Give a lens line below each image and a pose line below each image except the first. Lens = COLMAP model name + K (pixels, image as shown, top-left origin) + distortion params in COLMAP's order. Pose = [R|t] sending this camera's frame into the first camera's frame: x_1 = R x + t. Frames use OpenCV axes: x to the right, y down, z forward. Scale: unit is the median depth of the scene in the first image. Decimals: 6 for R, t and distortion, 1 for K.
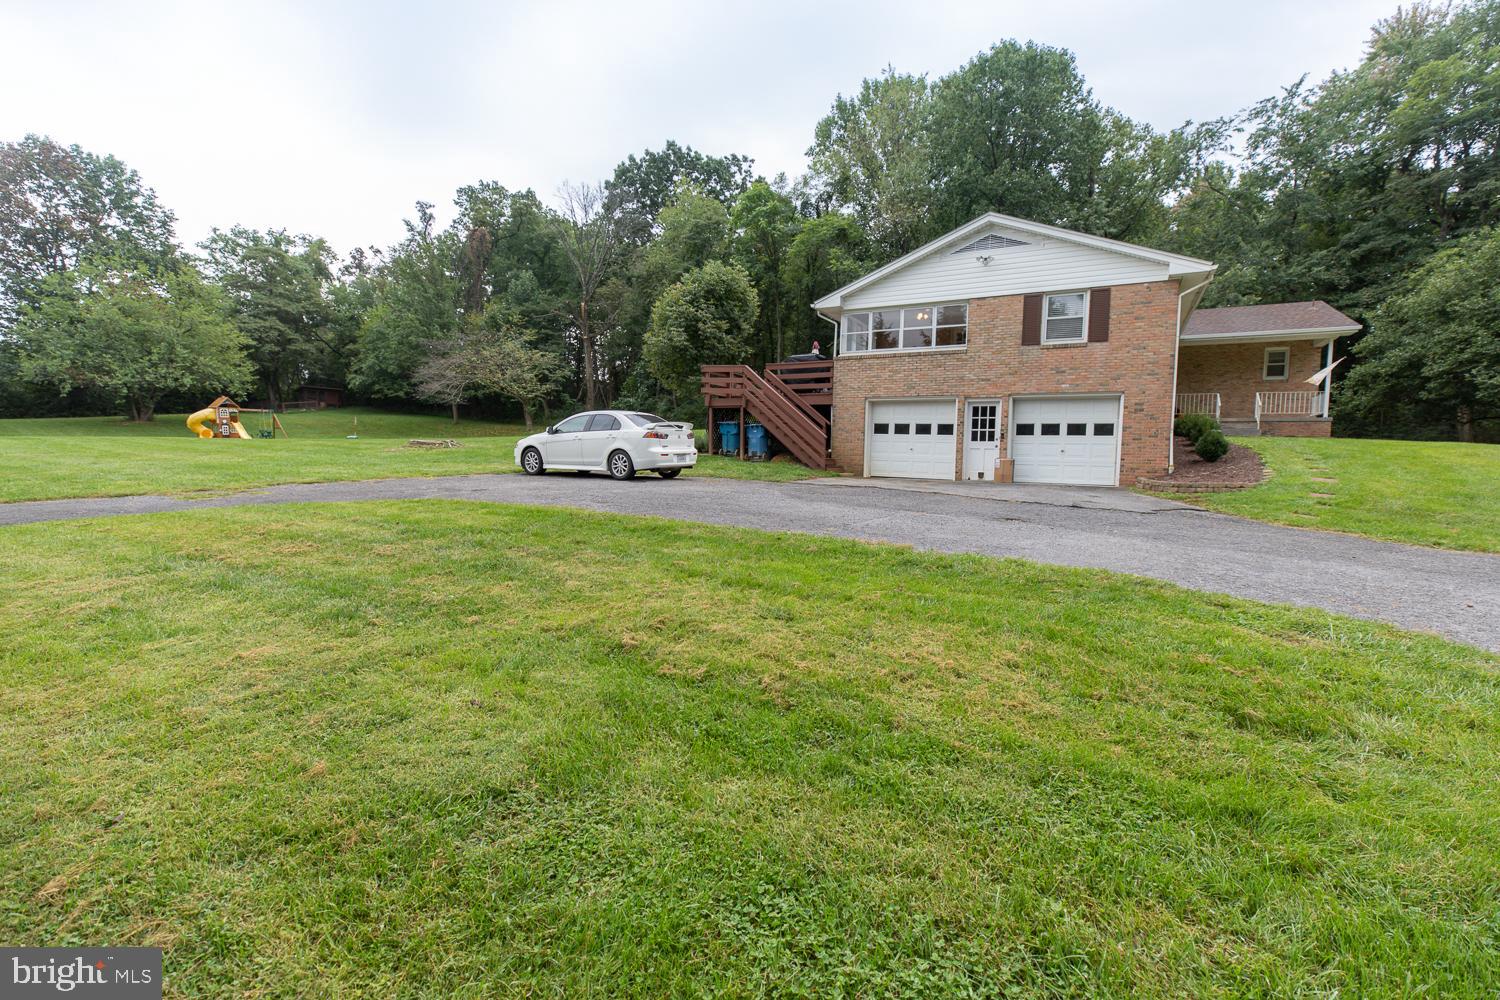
lens RADIAL K [[676.8, 0, 747.3], [0, 676.8, 499.1], [0, 0, 1]] dist [0.000703, -0.001612]
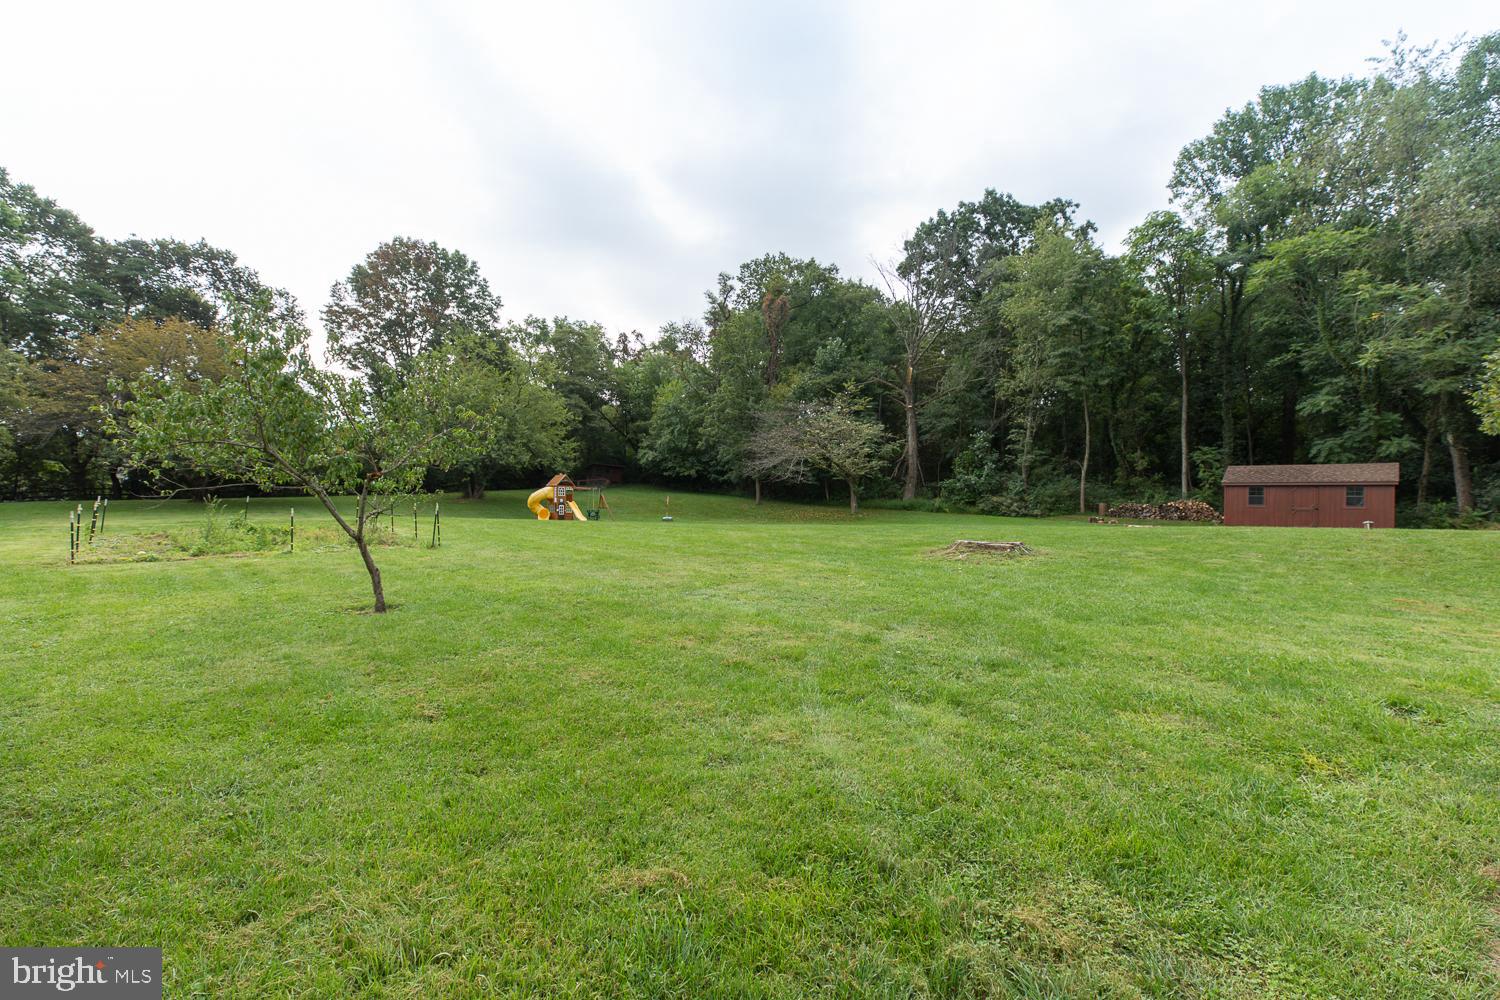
lens RADIAL K [[676.8, 0, 750.9], [0, 676.8, 500.1], [0, 0, 1]] dist [0.000703, -0.001612]
pose [[0.967996, 0.011360, -0.250709, -0.212176], [-0.038756, 0.993758, -0.104608, -0.020843], [0.247956, 0.110977, 0.962394, 0.124765]]
